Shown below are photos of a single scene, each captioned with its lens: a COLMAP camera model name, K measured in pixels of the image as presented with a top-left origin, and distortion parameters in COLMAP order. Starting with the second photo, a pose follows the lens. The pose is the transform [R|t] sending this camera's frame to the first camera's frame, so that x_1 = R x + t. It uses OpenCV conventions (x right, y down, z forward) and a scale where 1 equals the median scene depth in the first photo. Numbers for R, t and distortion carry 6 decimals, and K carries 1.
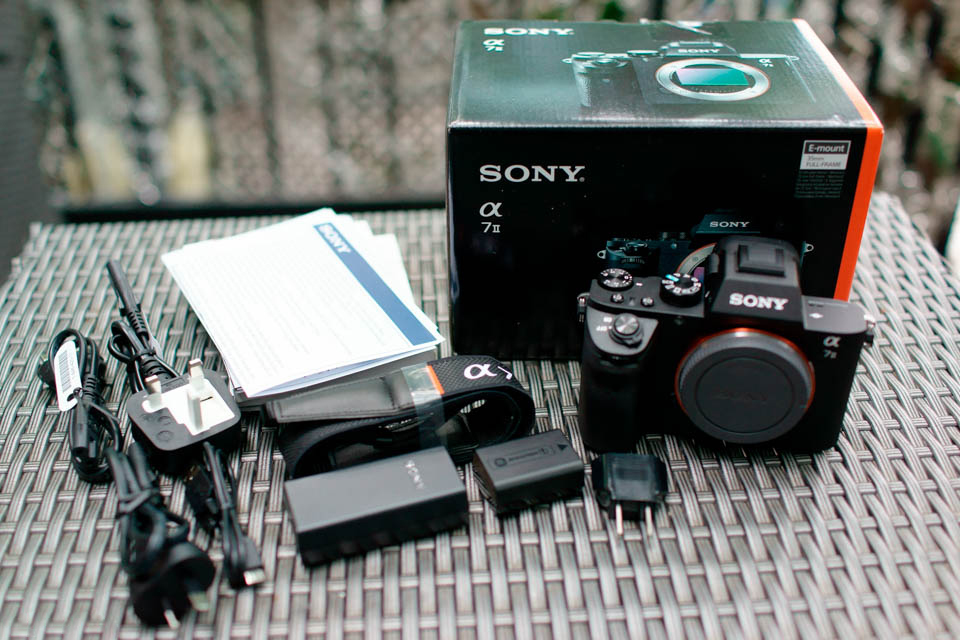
lens RADIAL K [[1143.4, 0, 480.0], [0, 1143.4, 320.0], [0, 0, 1]] dist [0.007793, 0.030841]
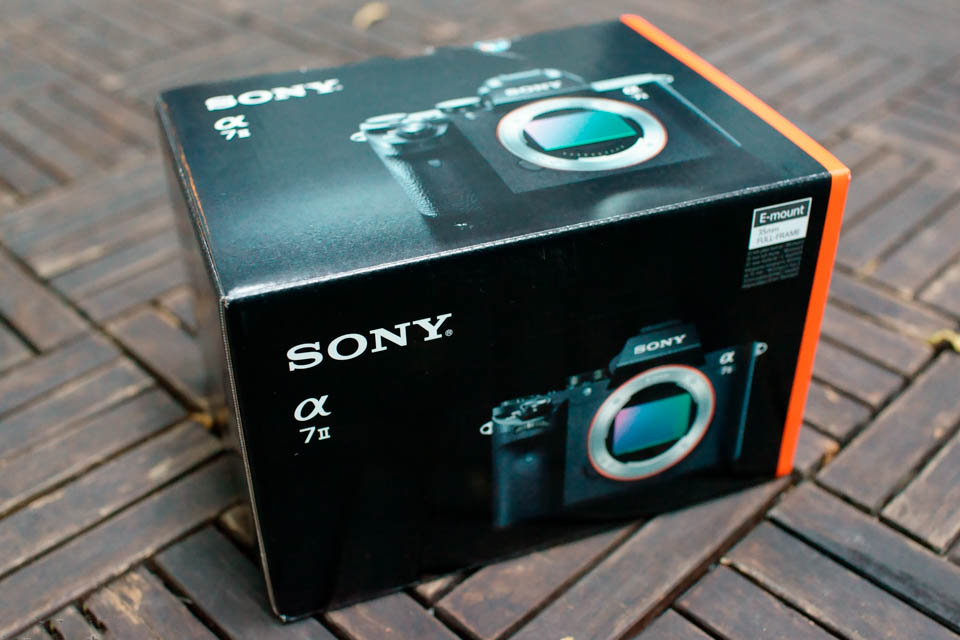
lens RADIAL K [[1143.4, 0, 480.0], [0, 1143.4, 320.0], [0, 0, 1]] dist [0.007793, 0.030841]
pose [[0.934875, -0.212644, 0.284237, -0.069600], [0.206014, 0.977091, 0.053388, -0.155481], [-0.289079, 0.008646, 0.957266, 0.385009]]
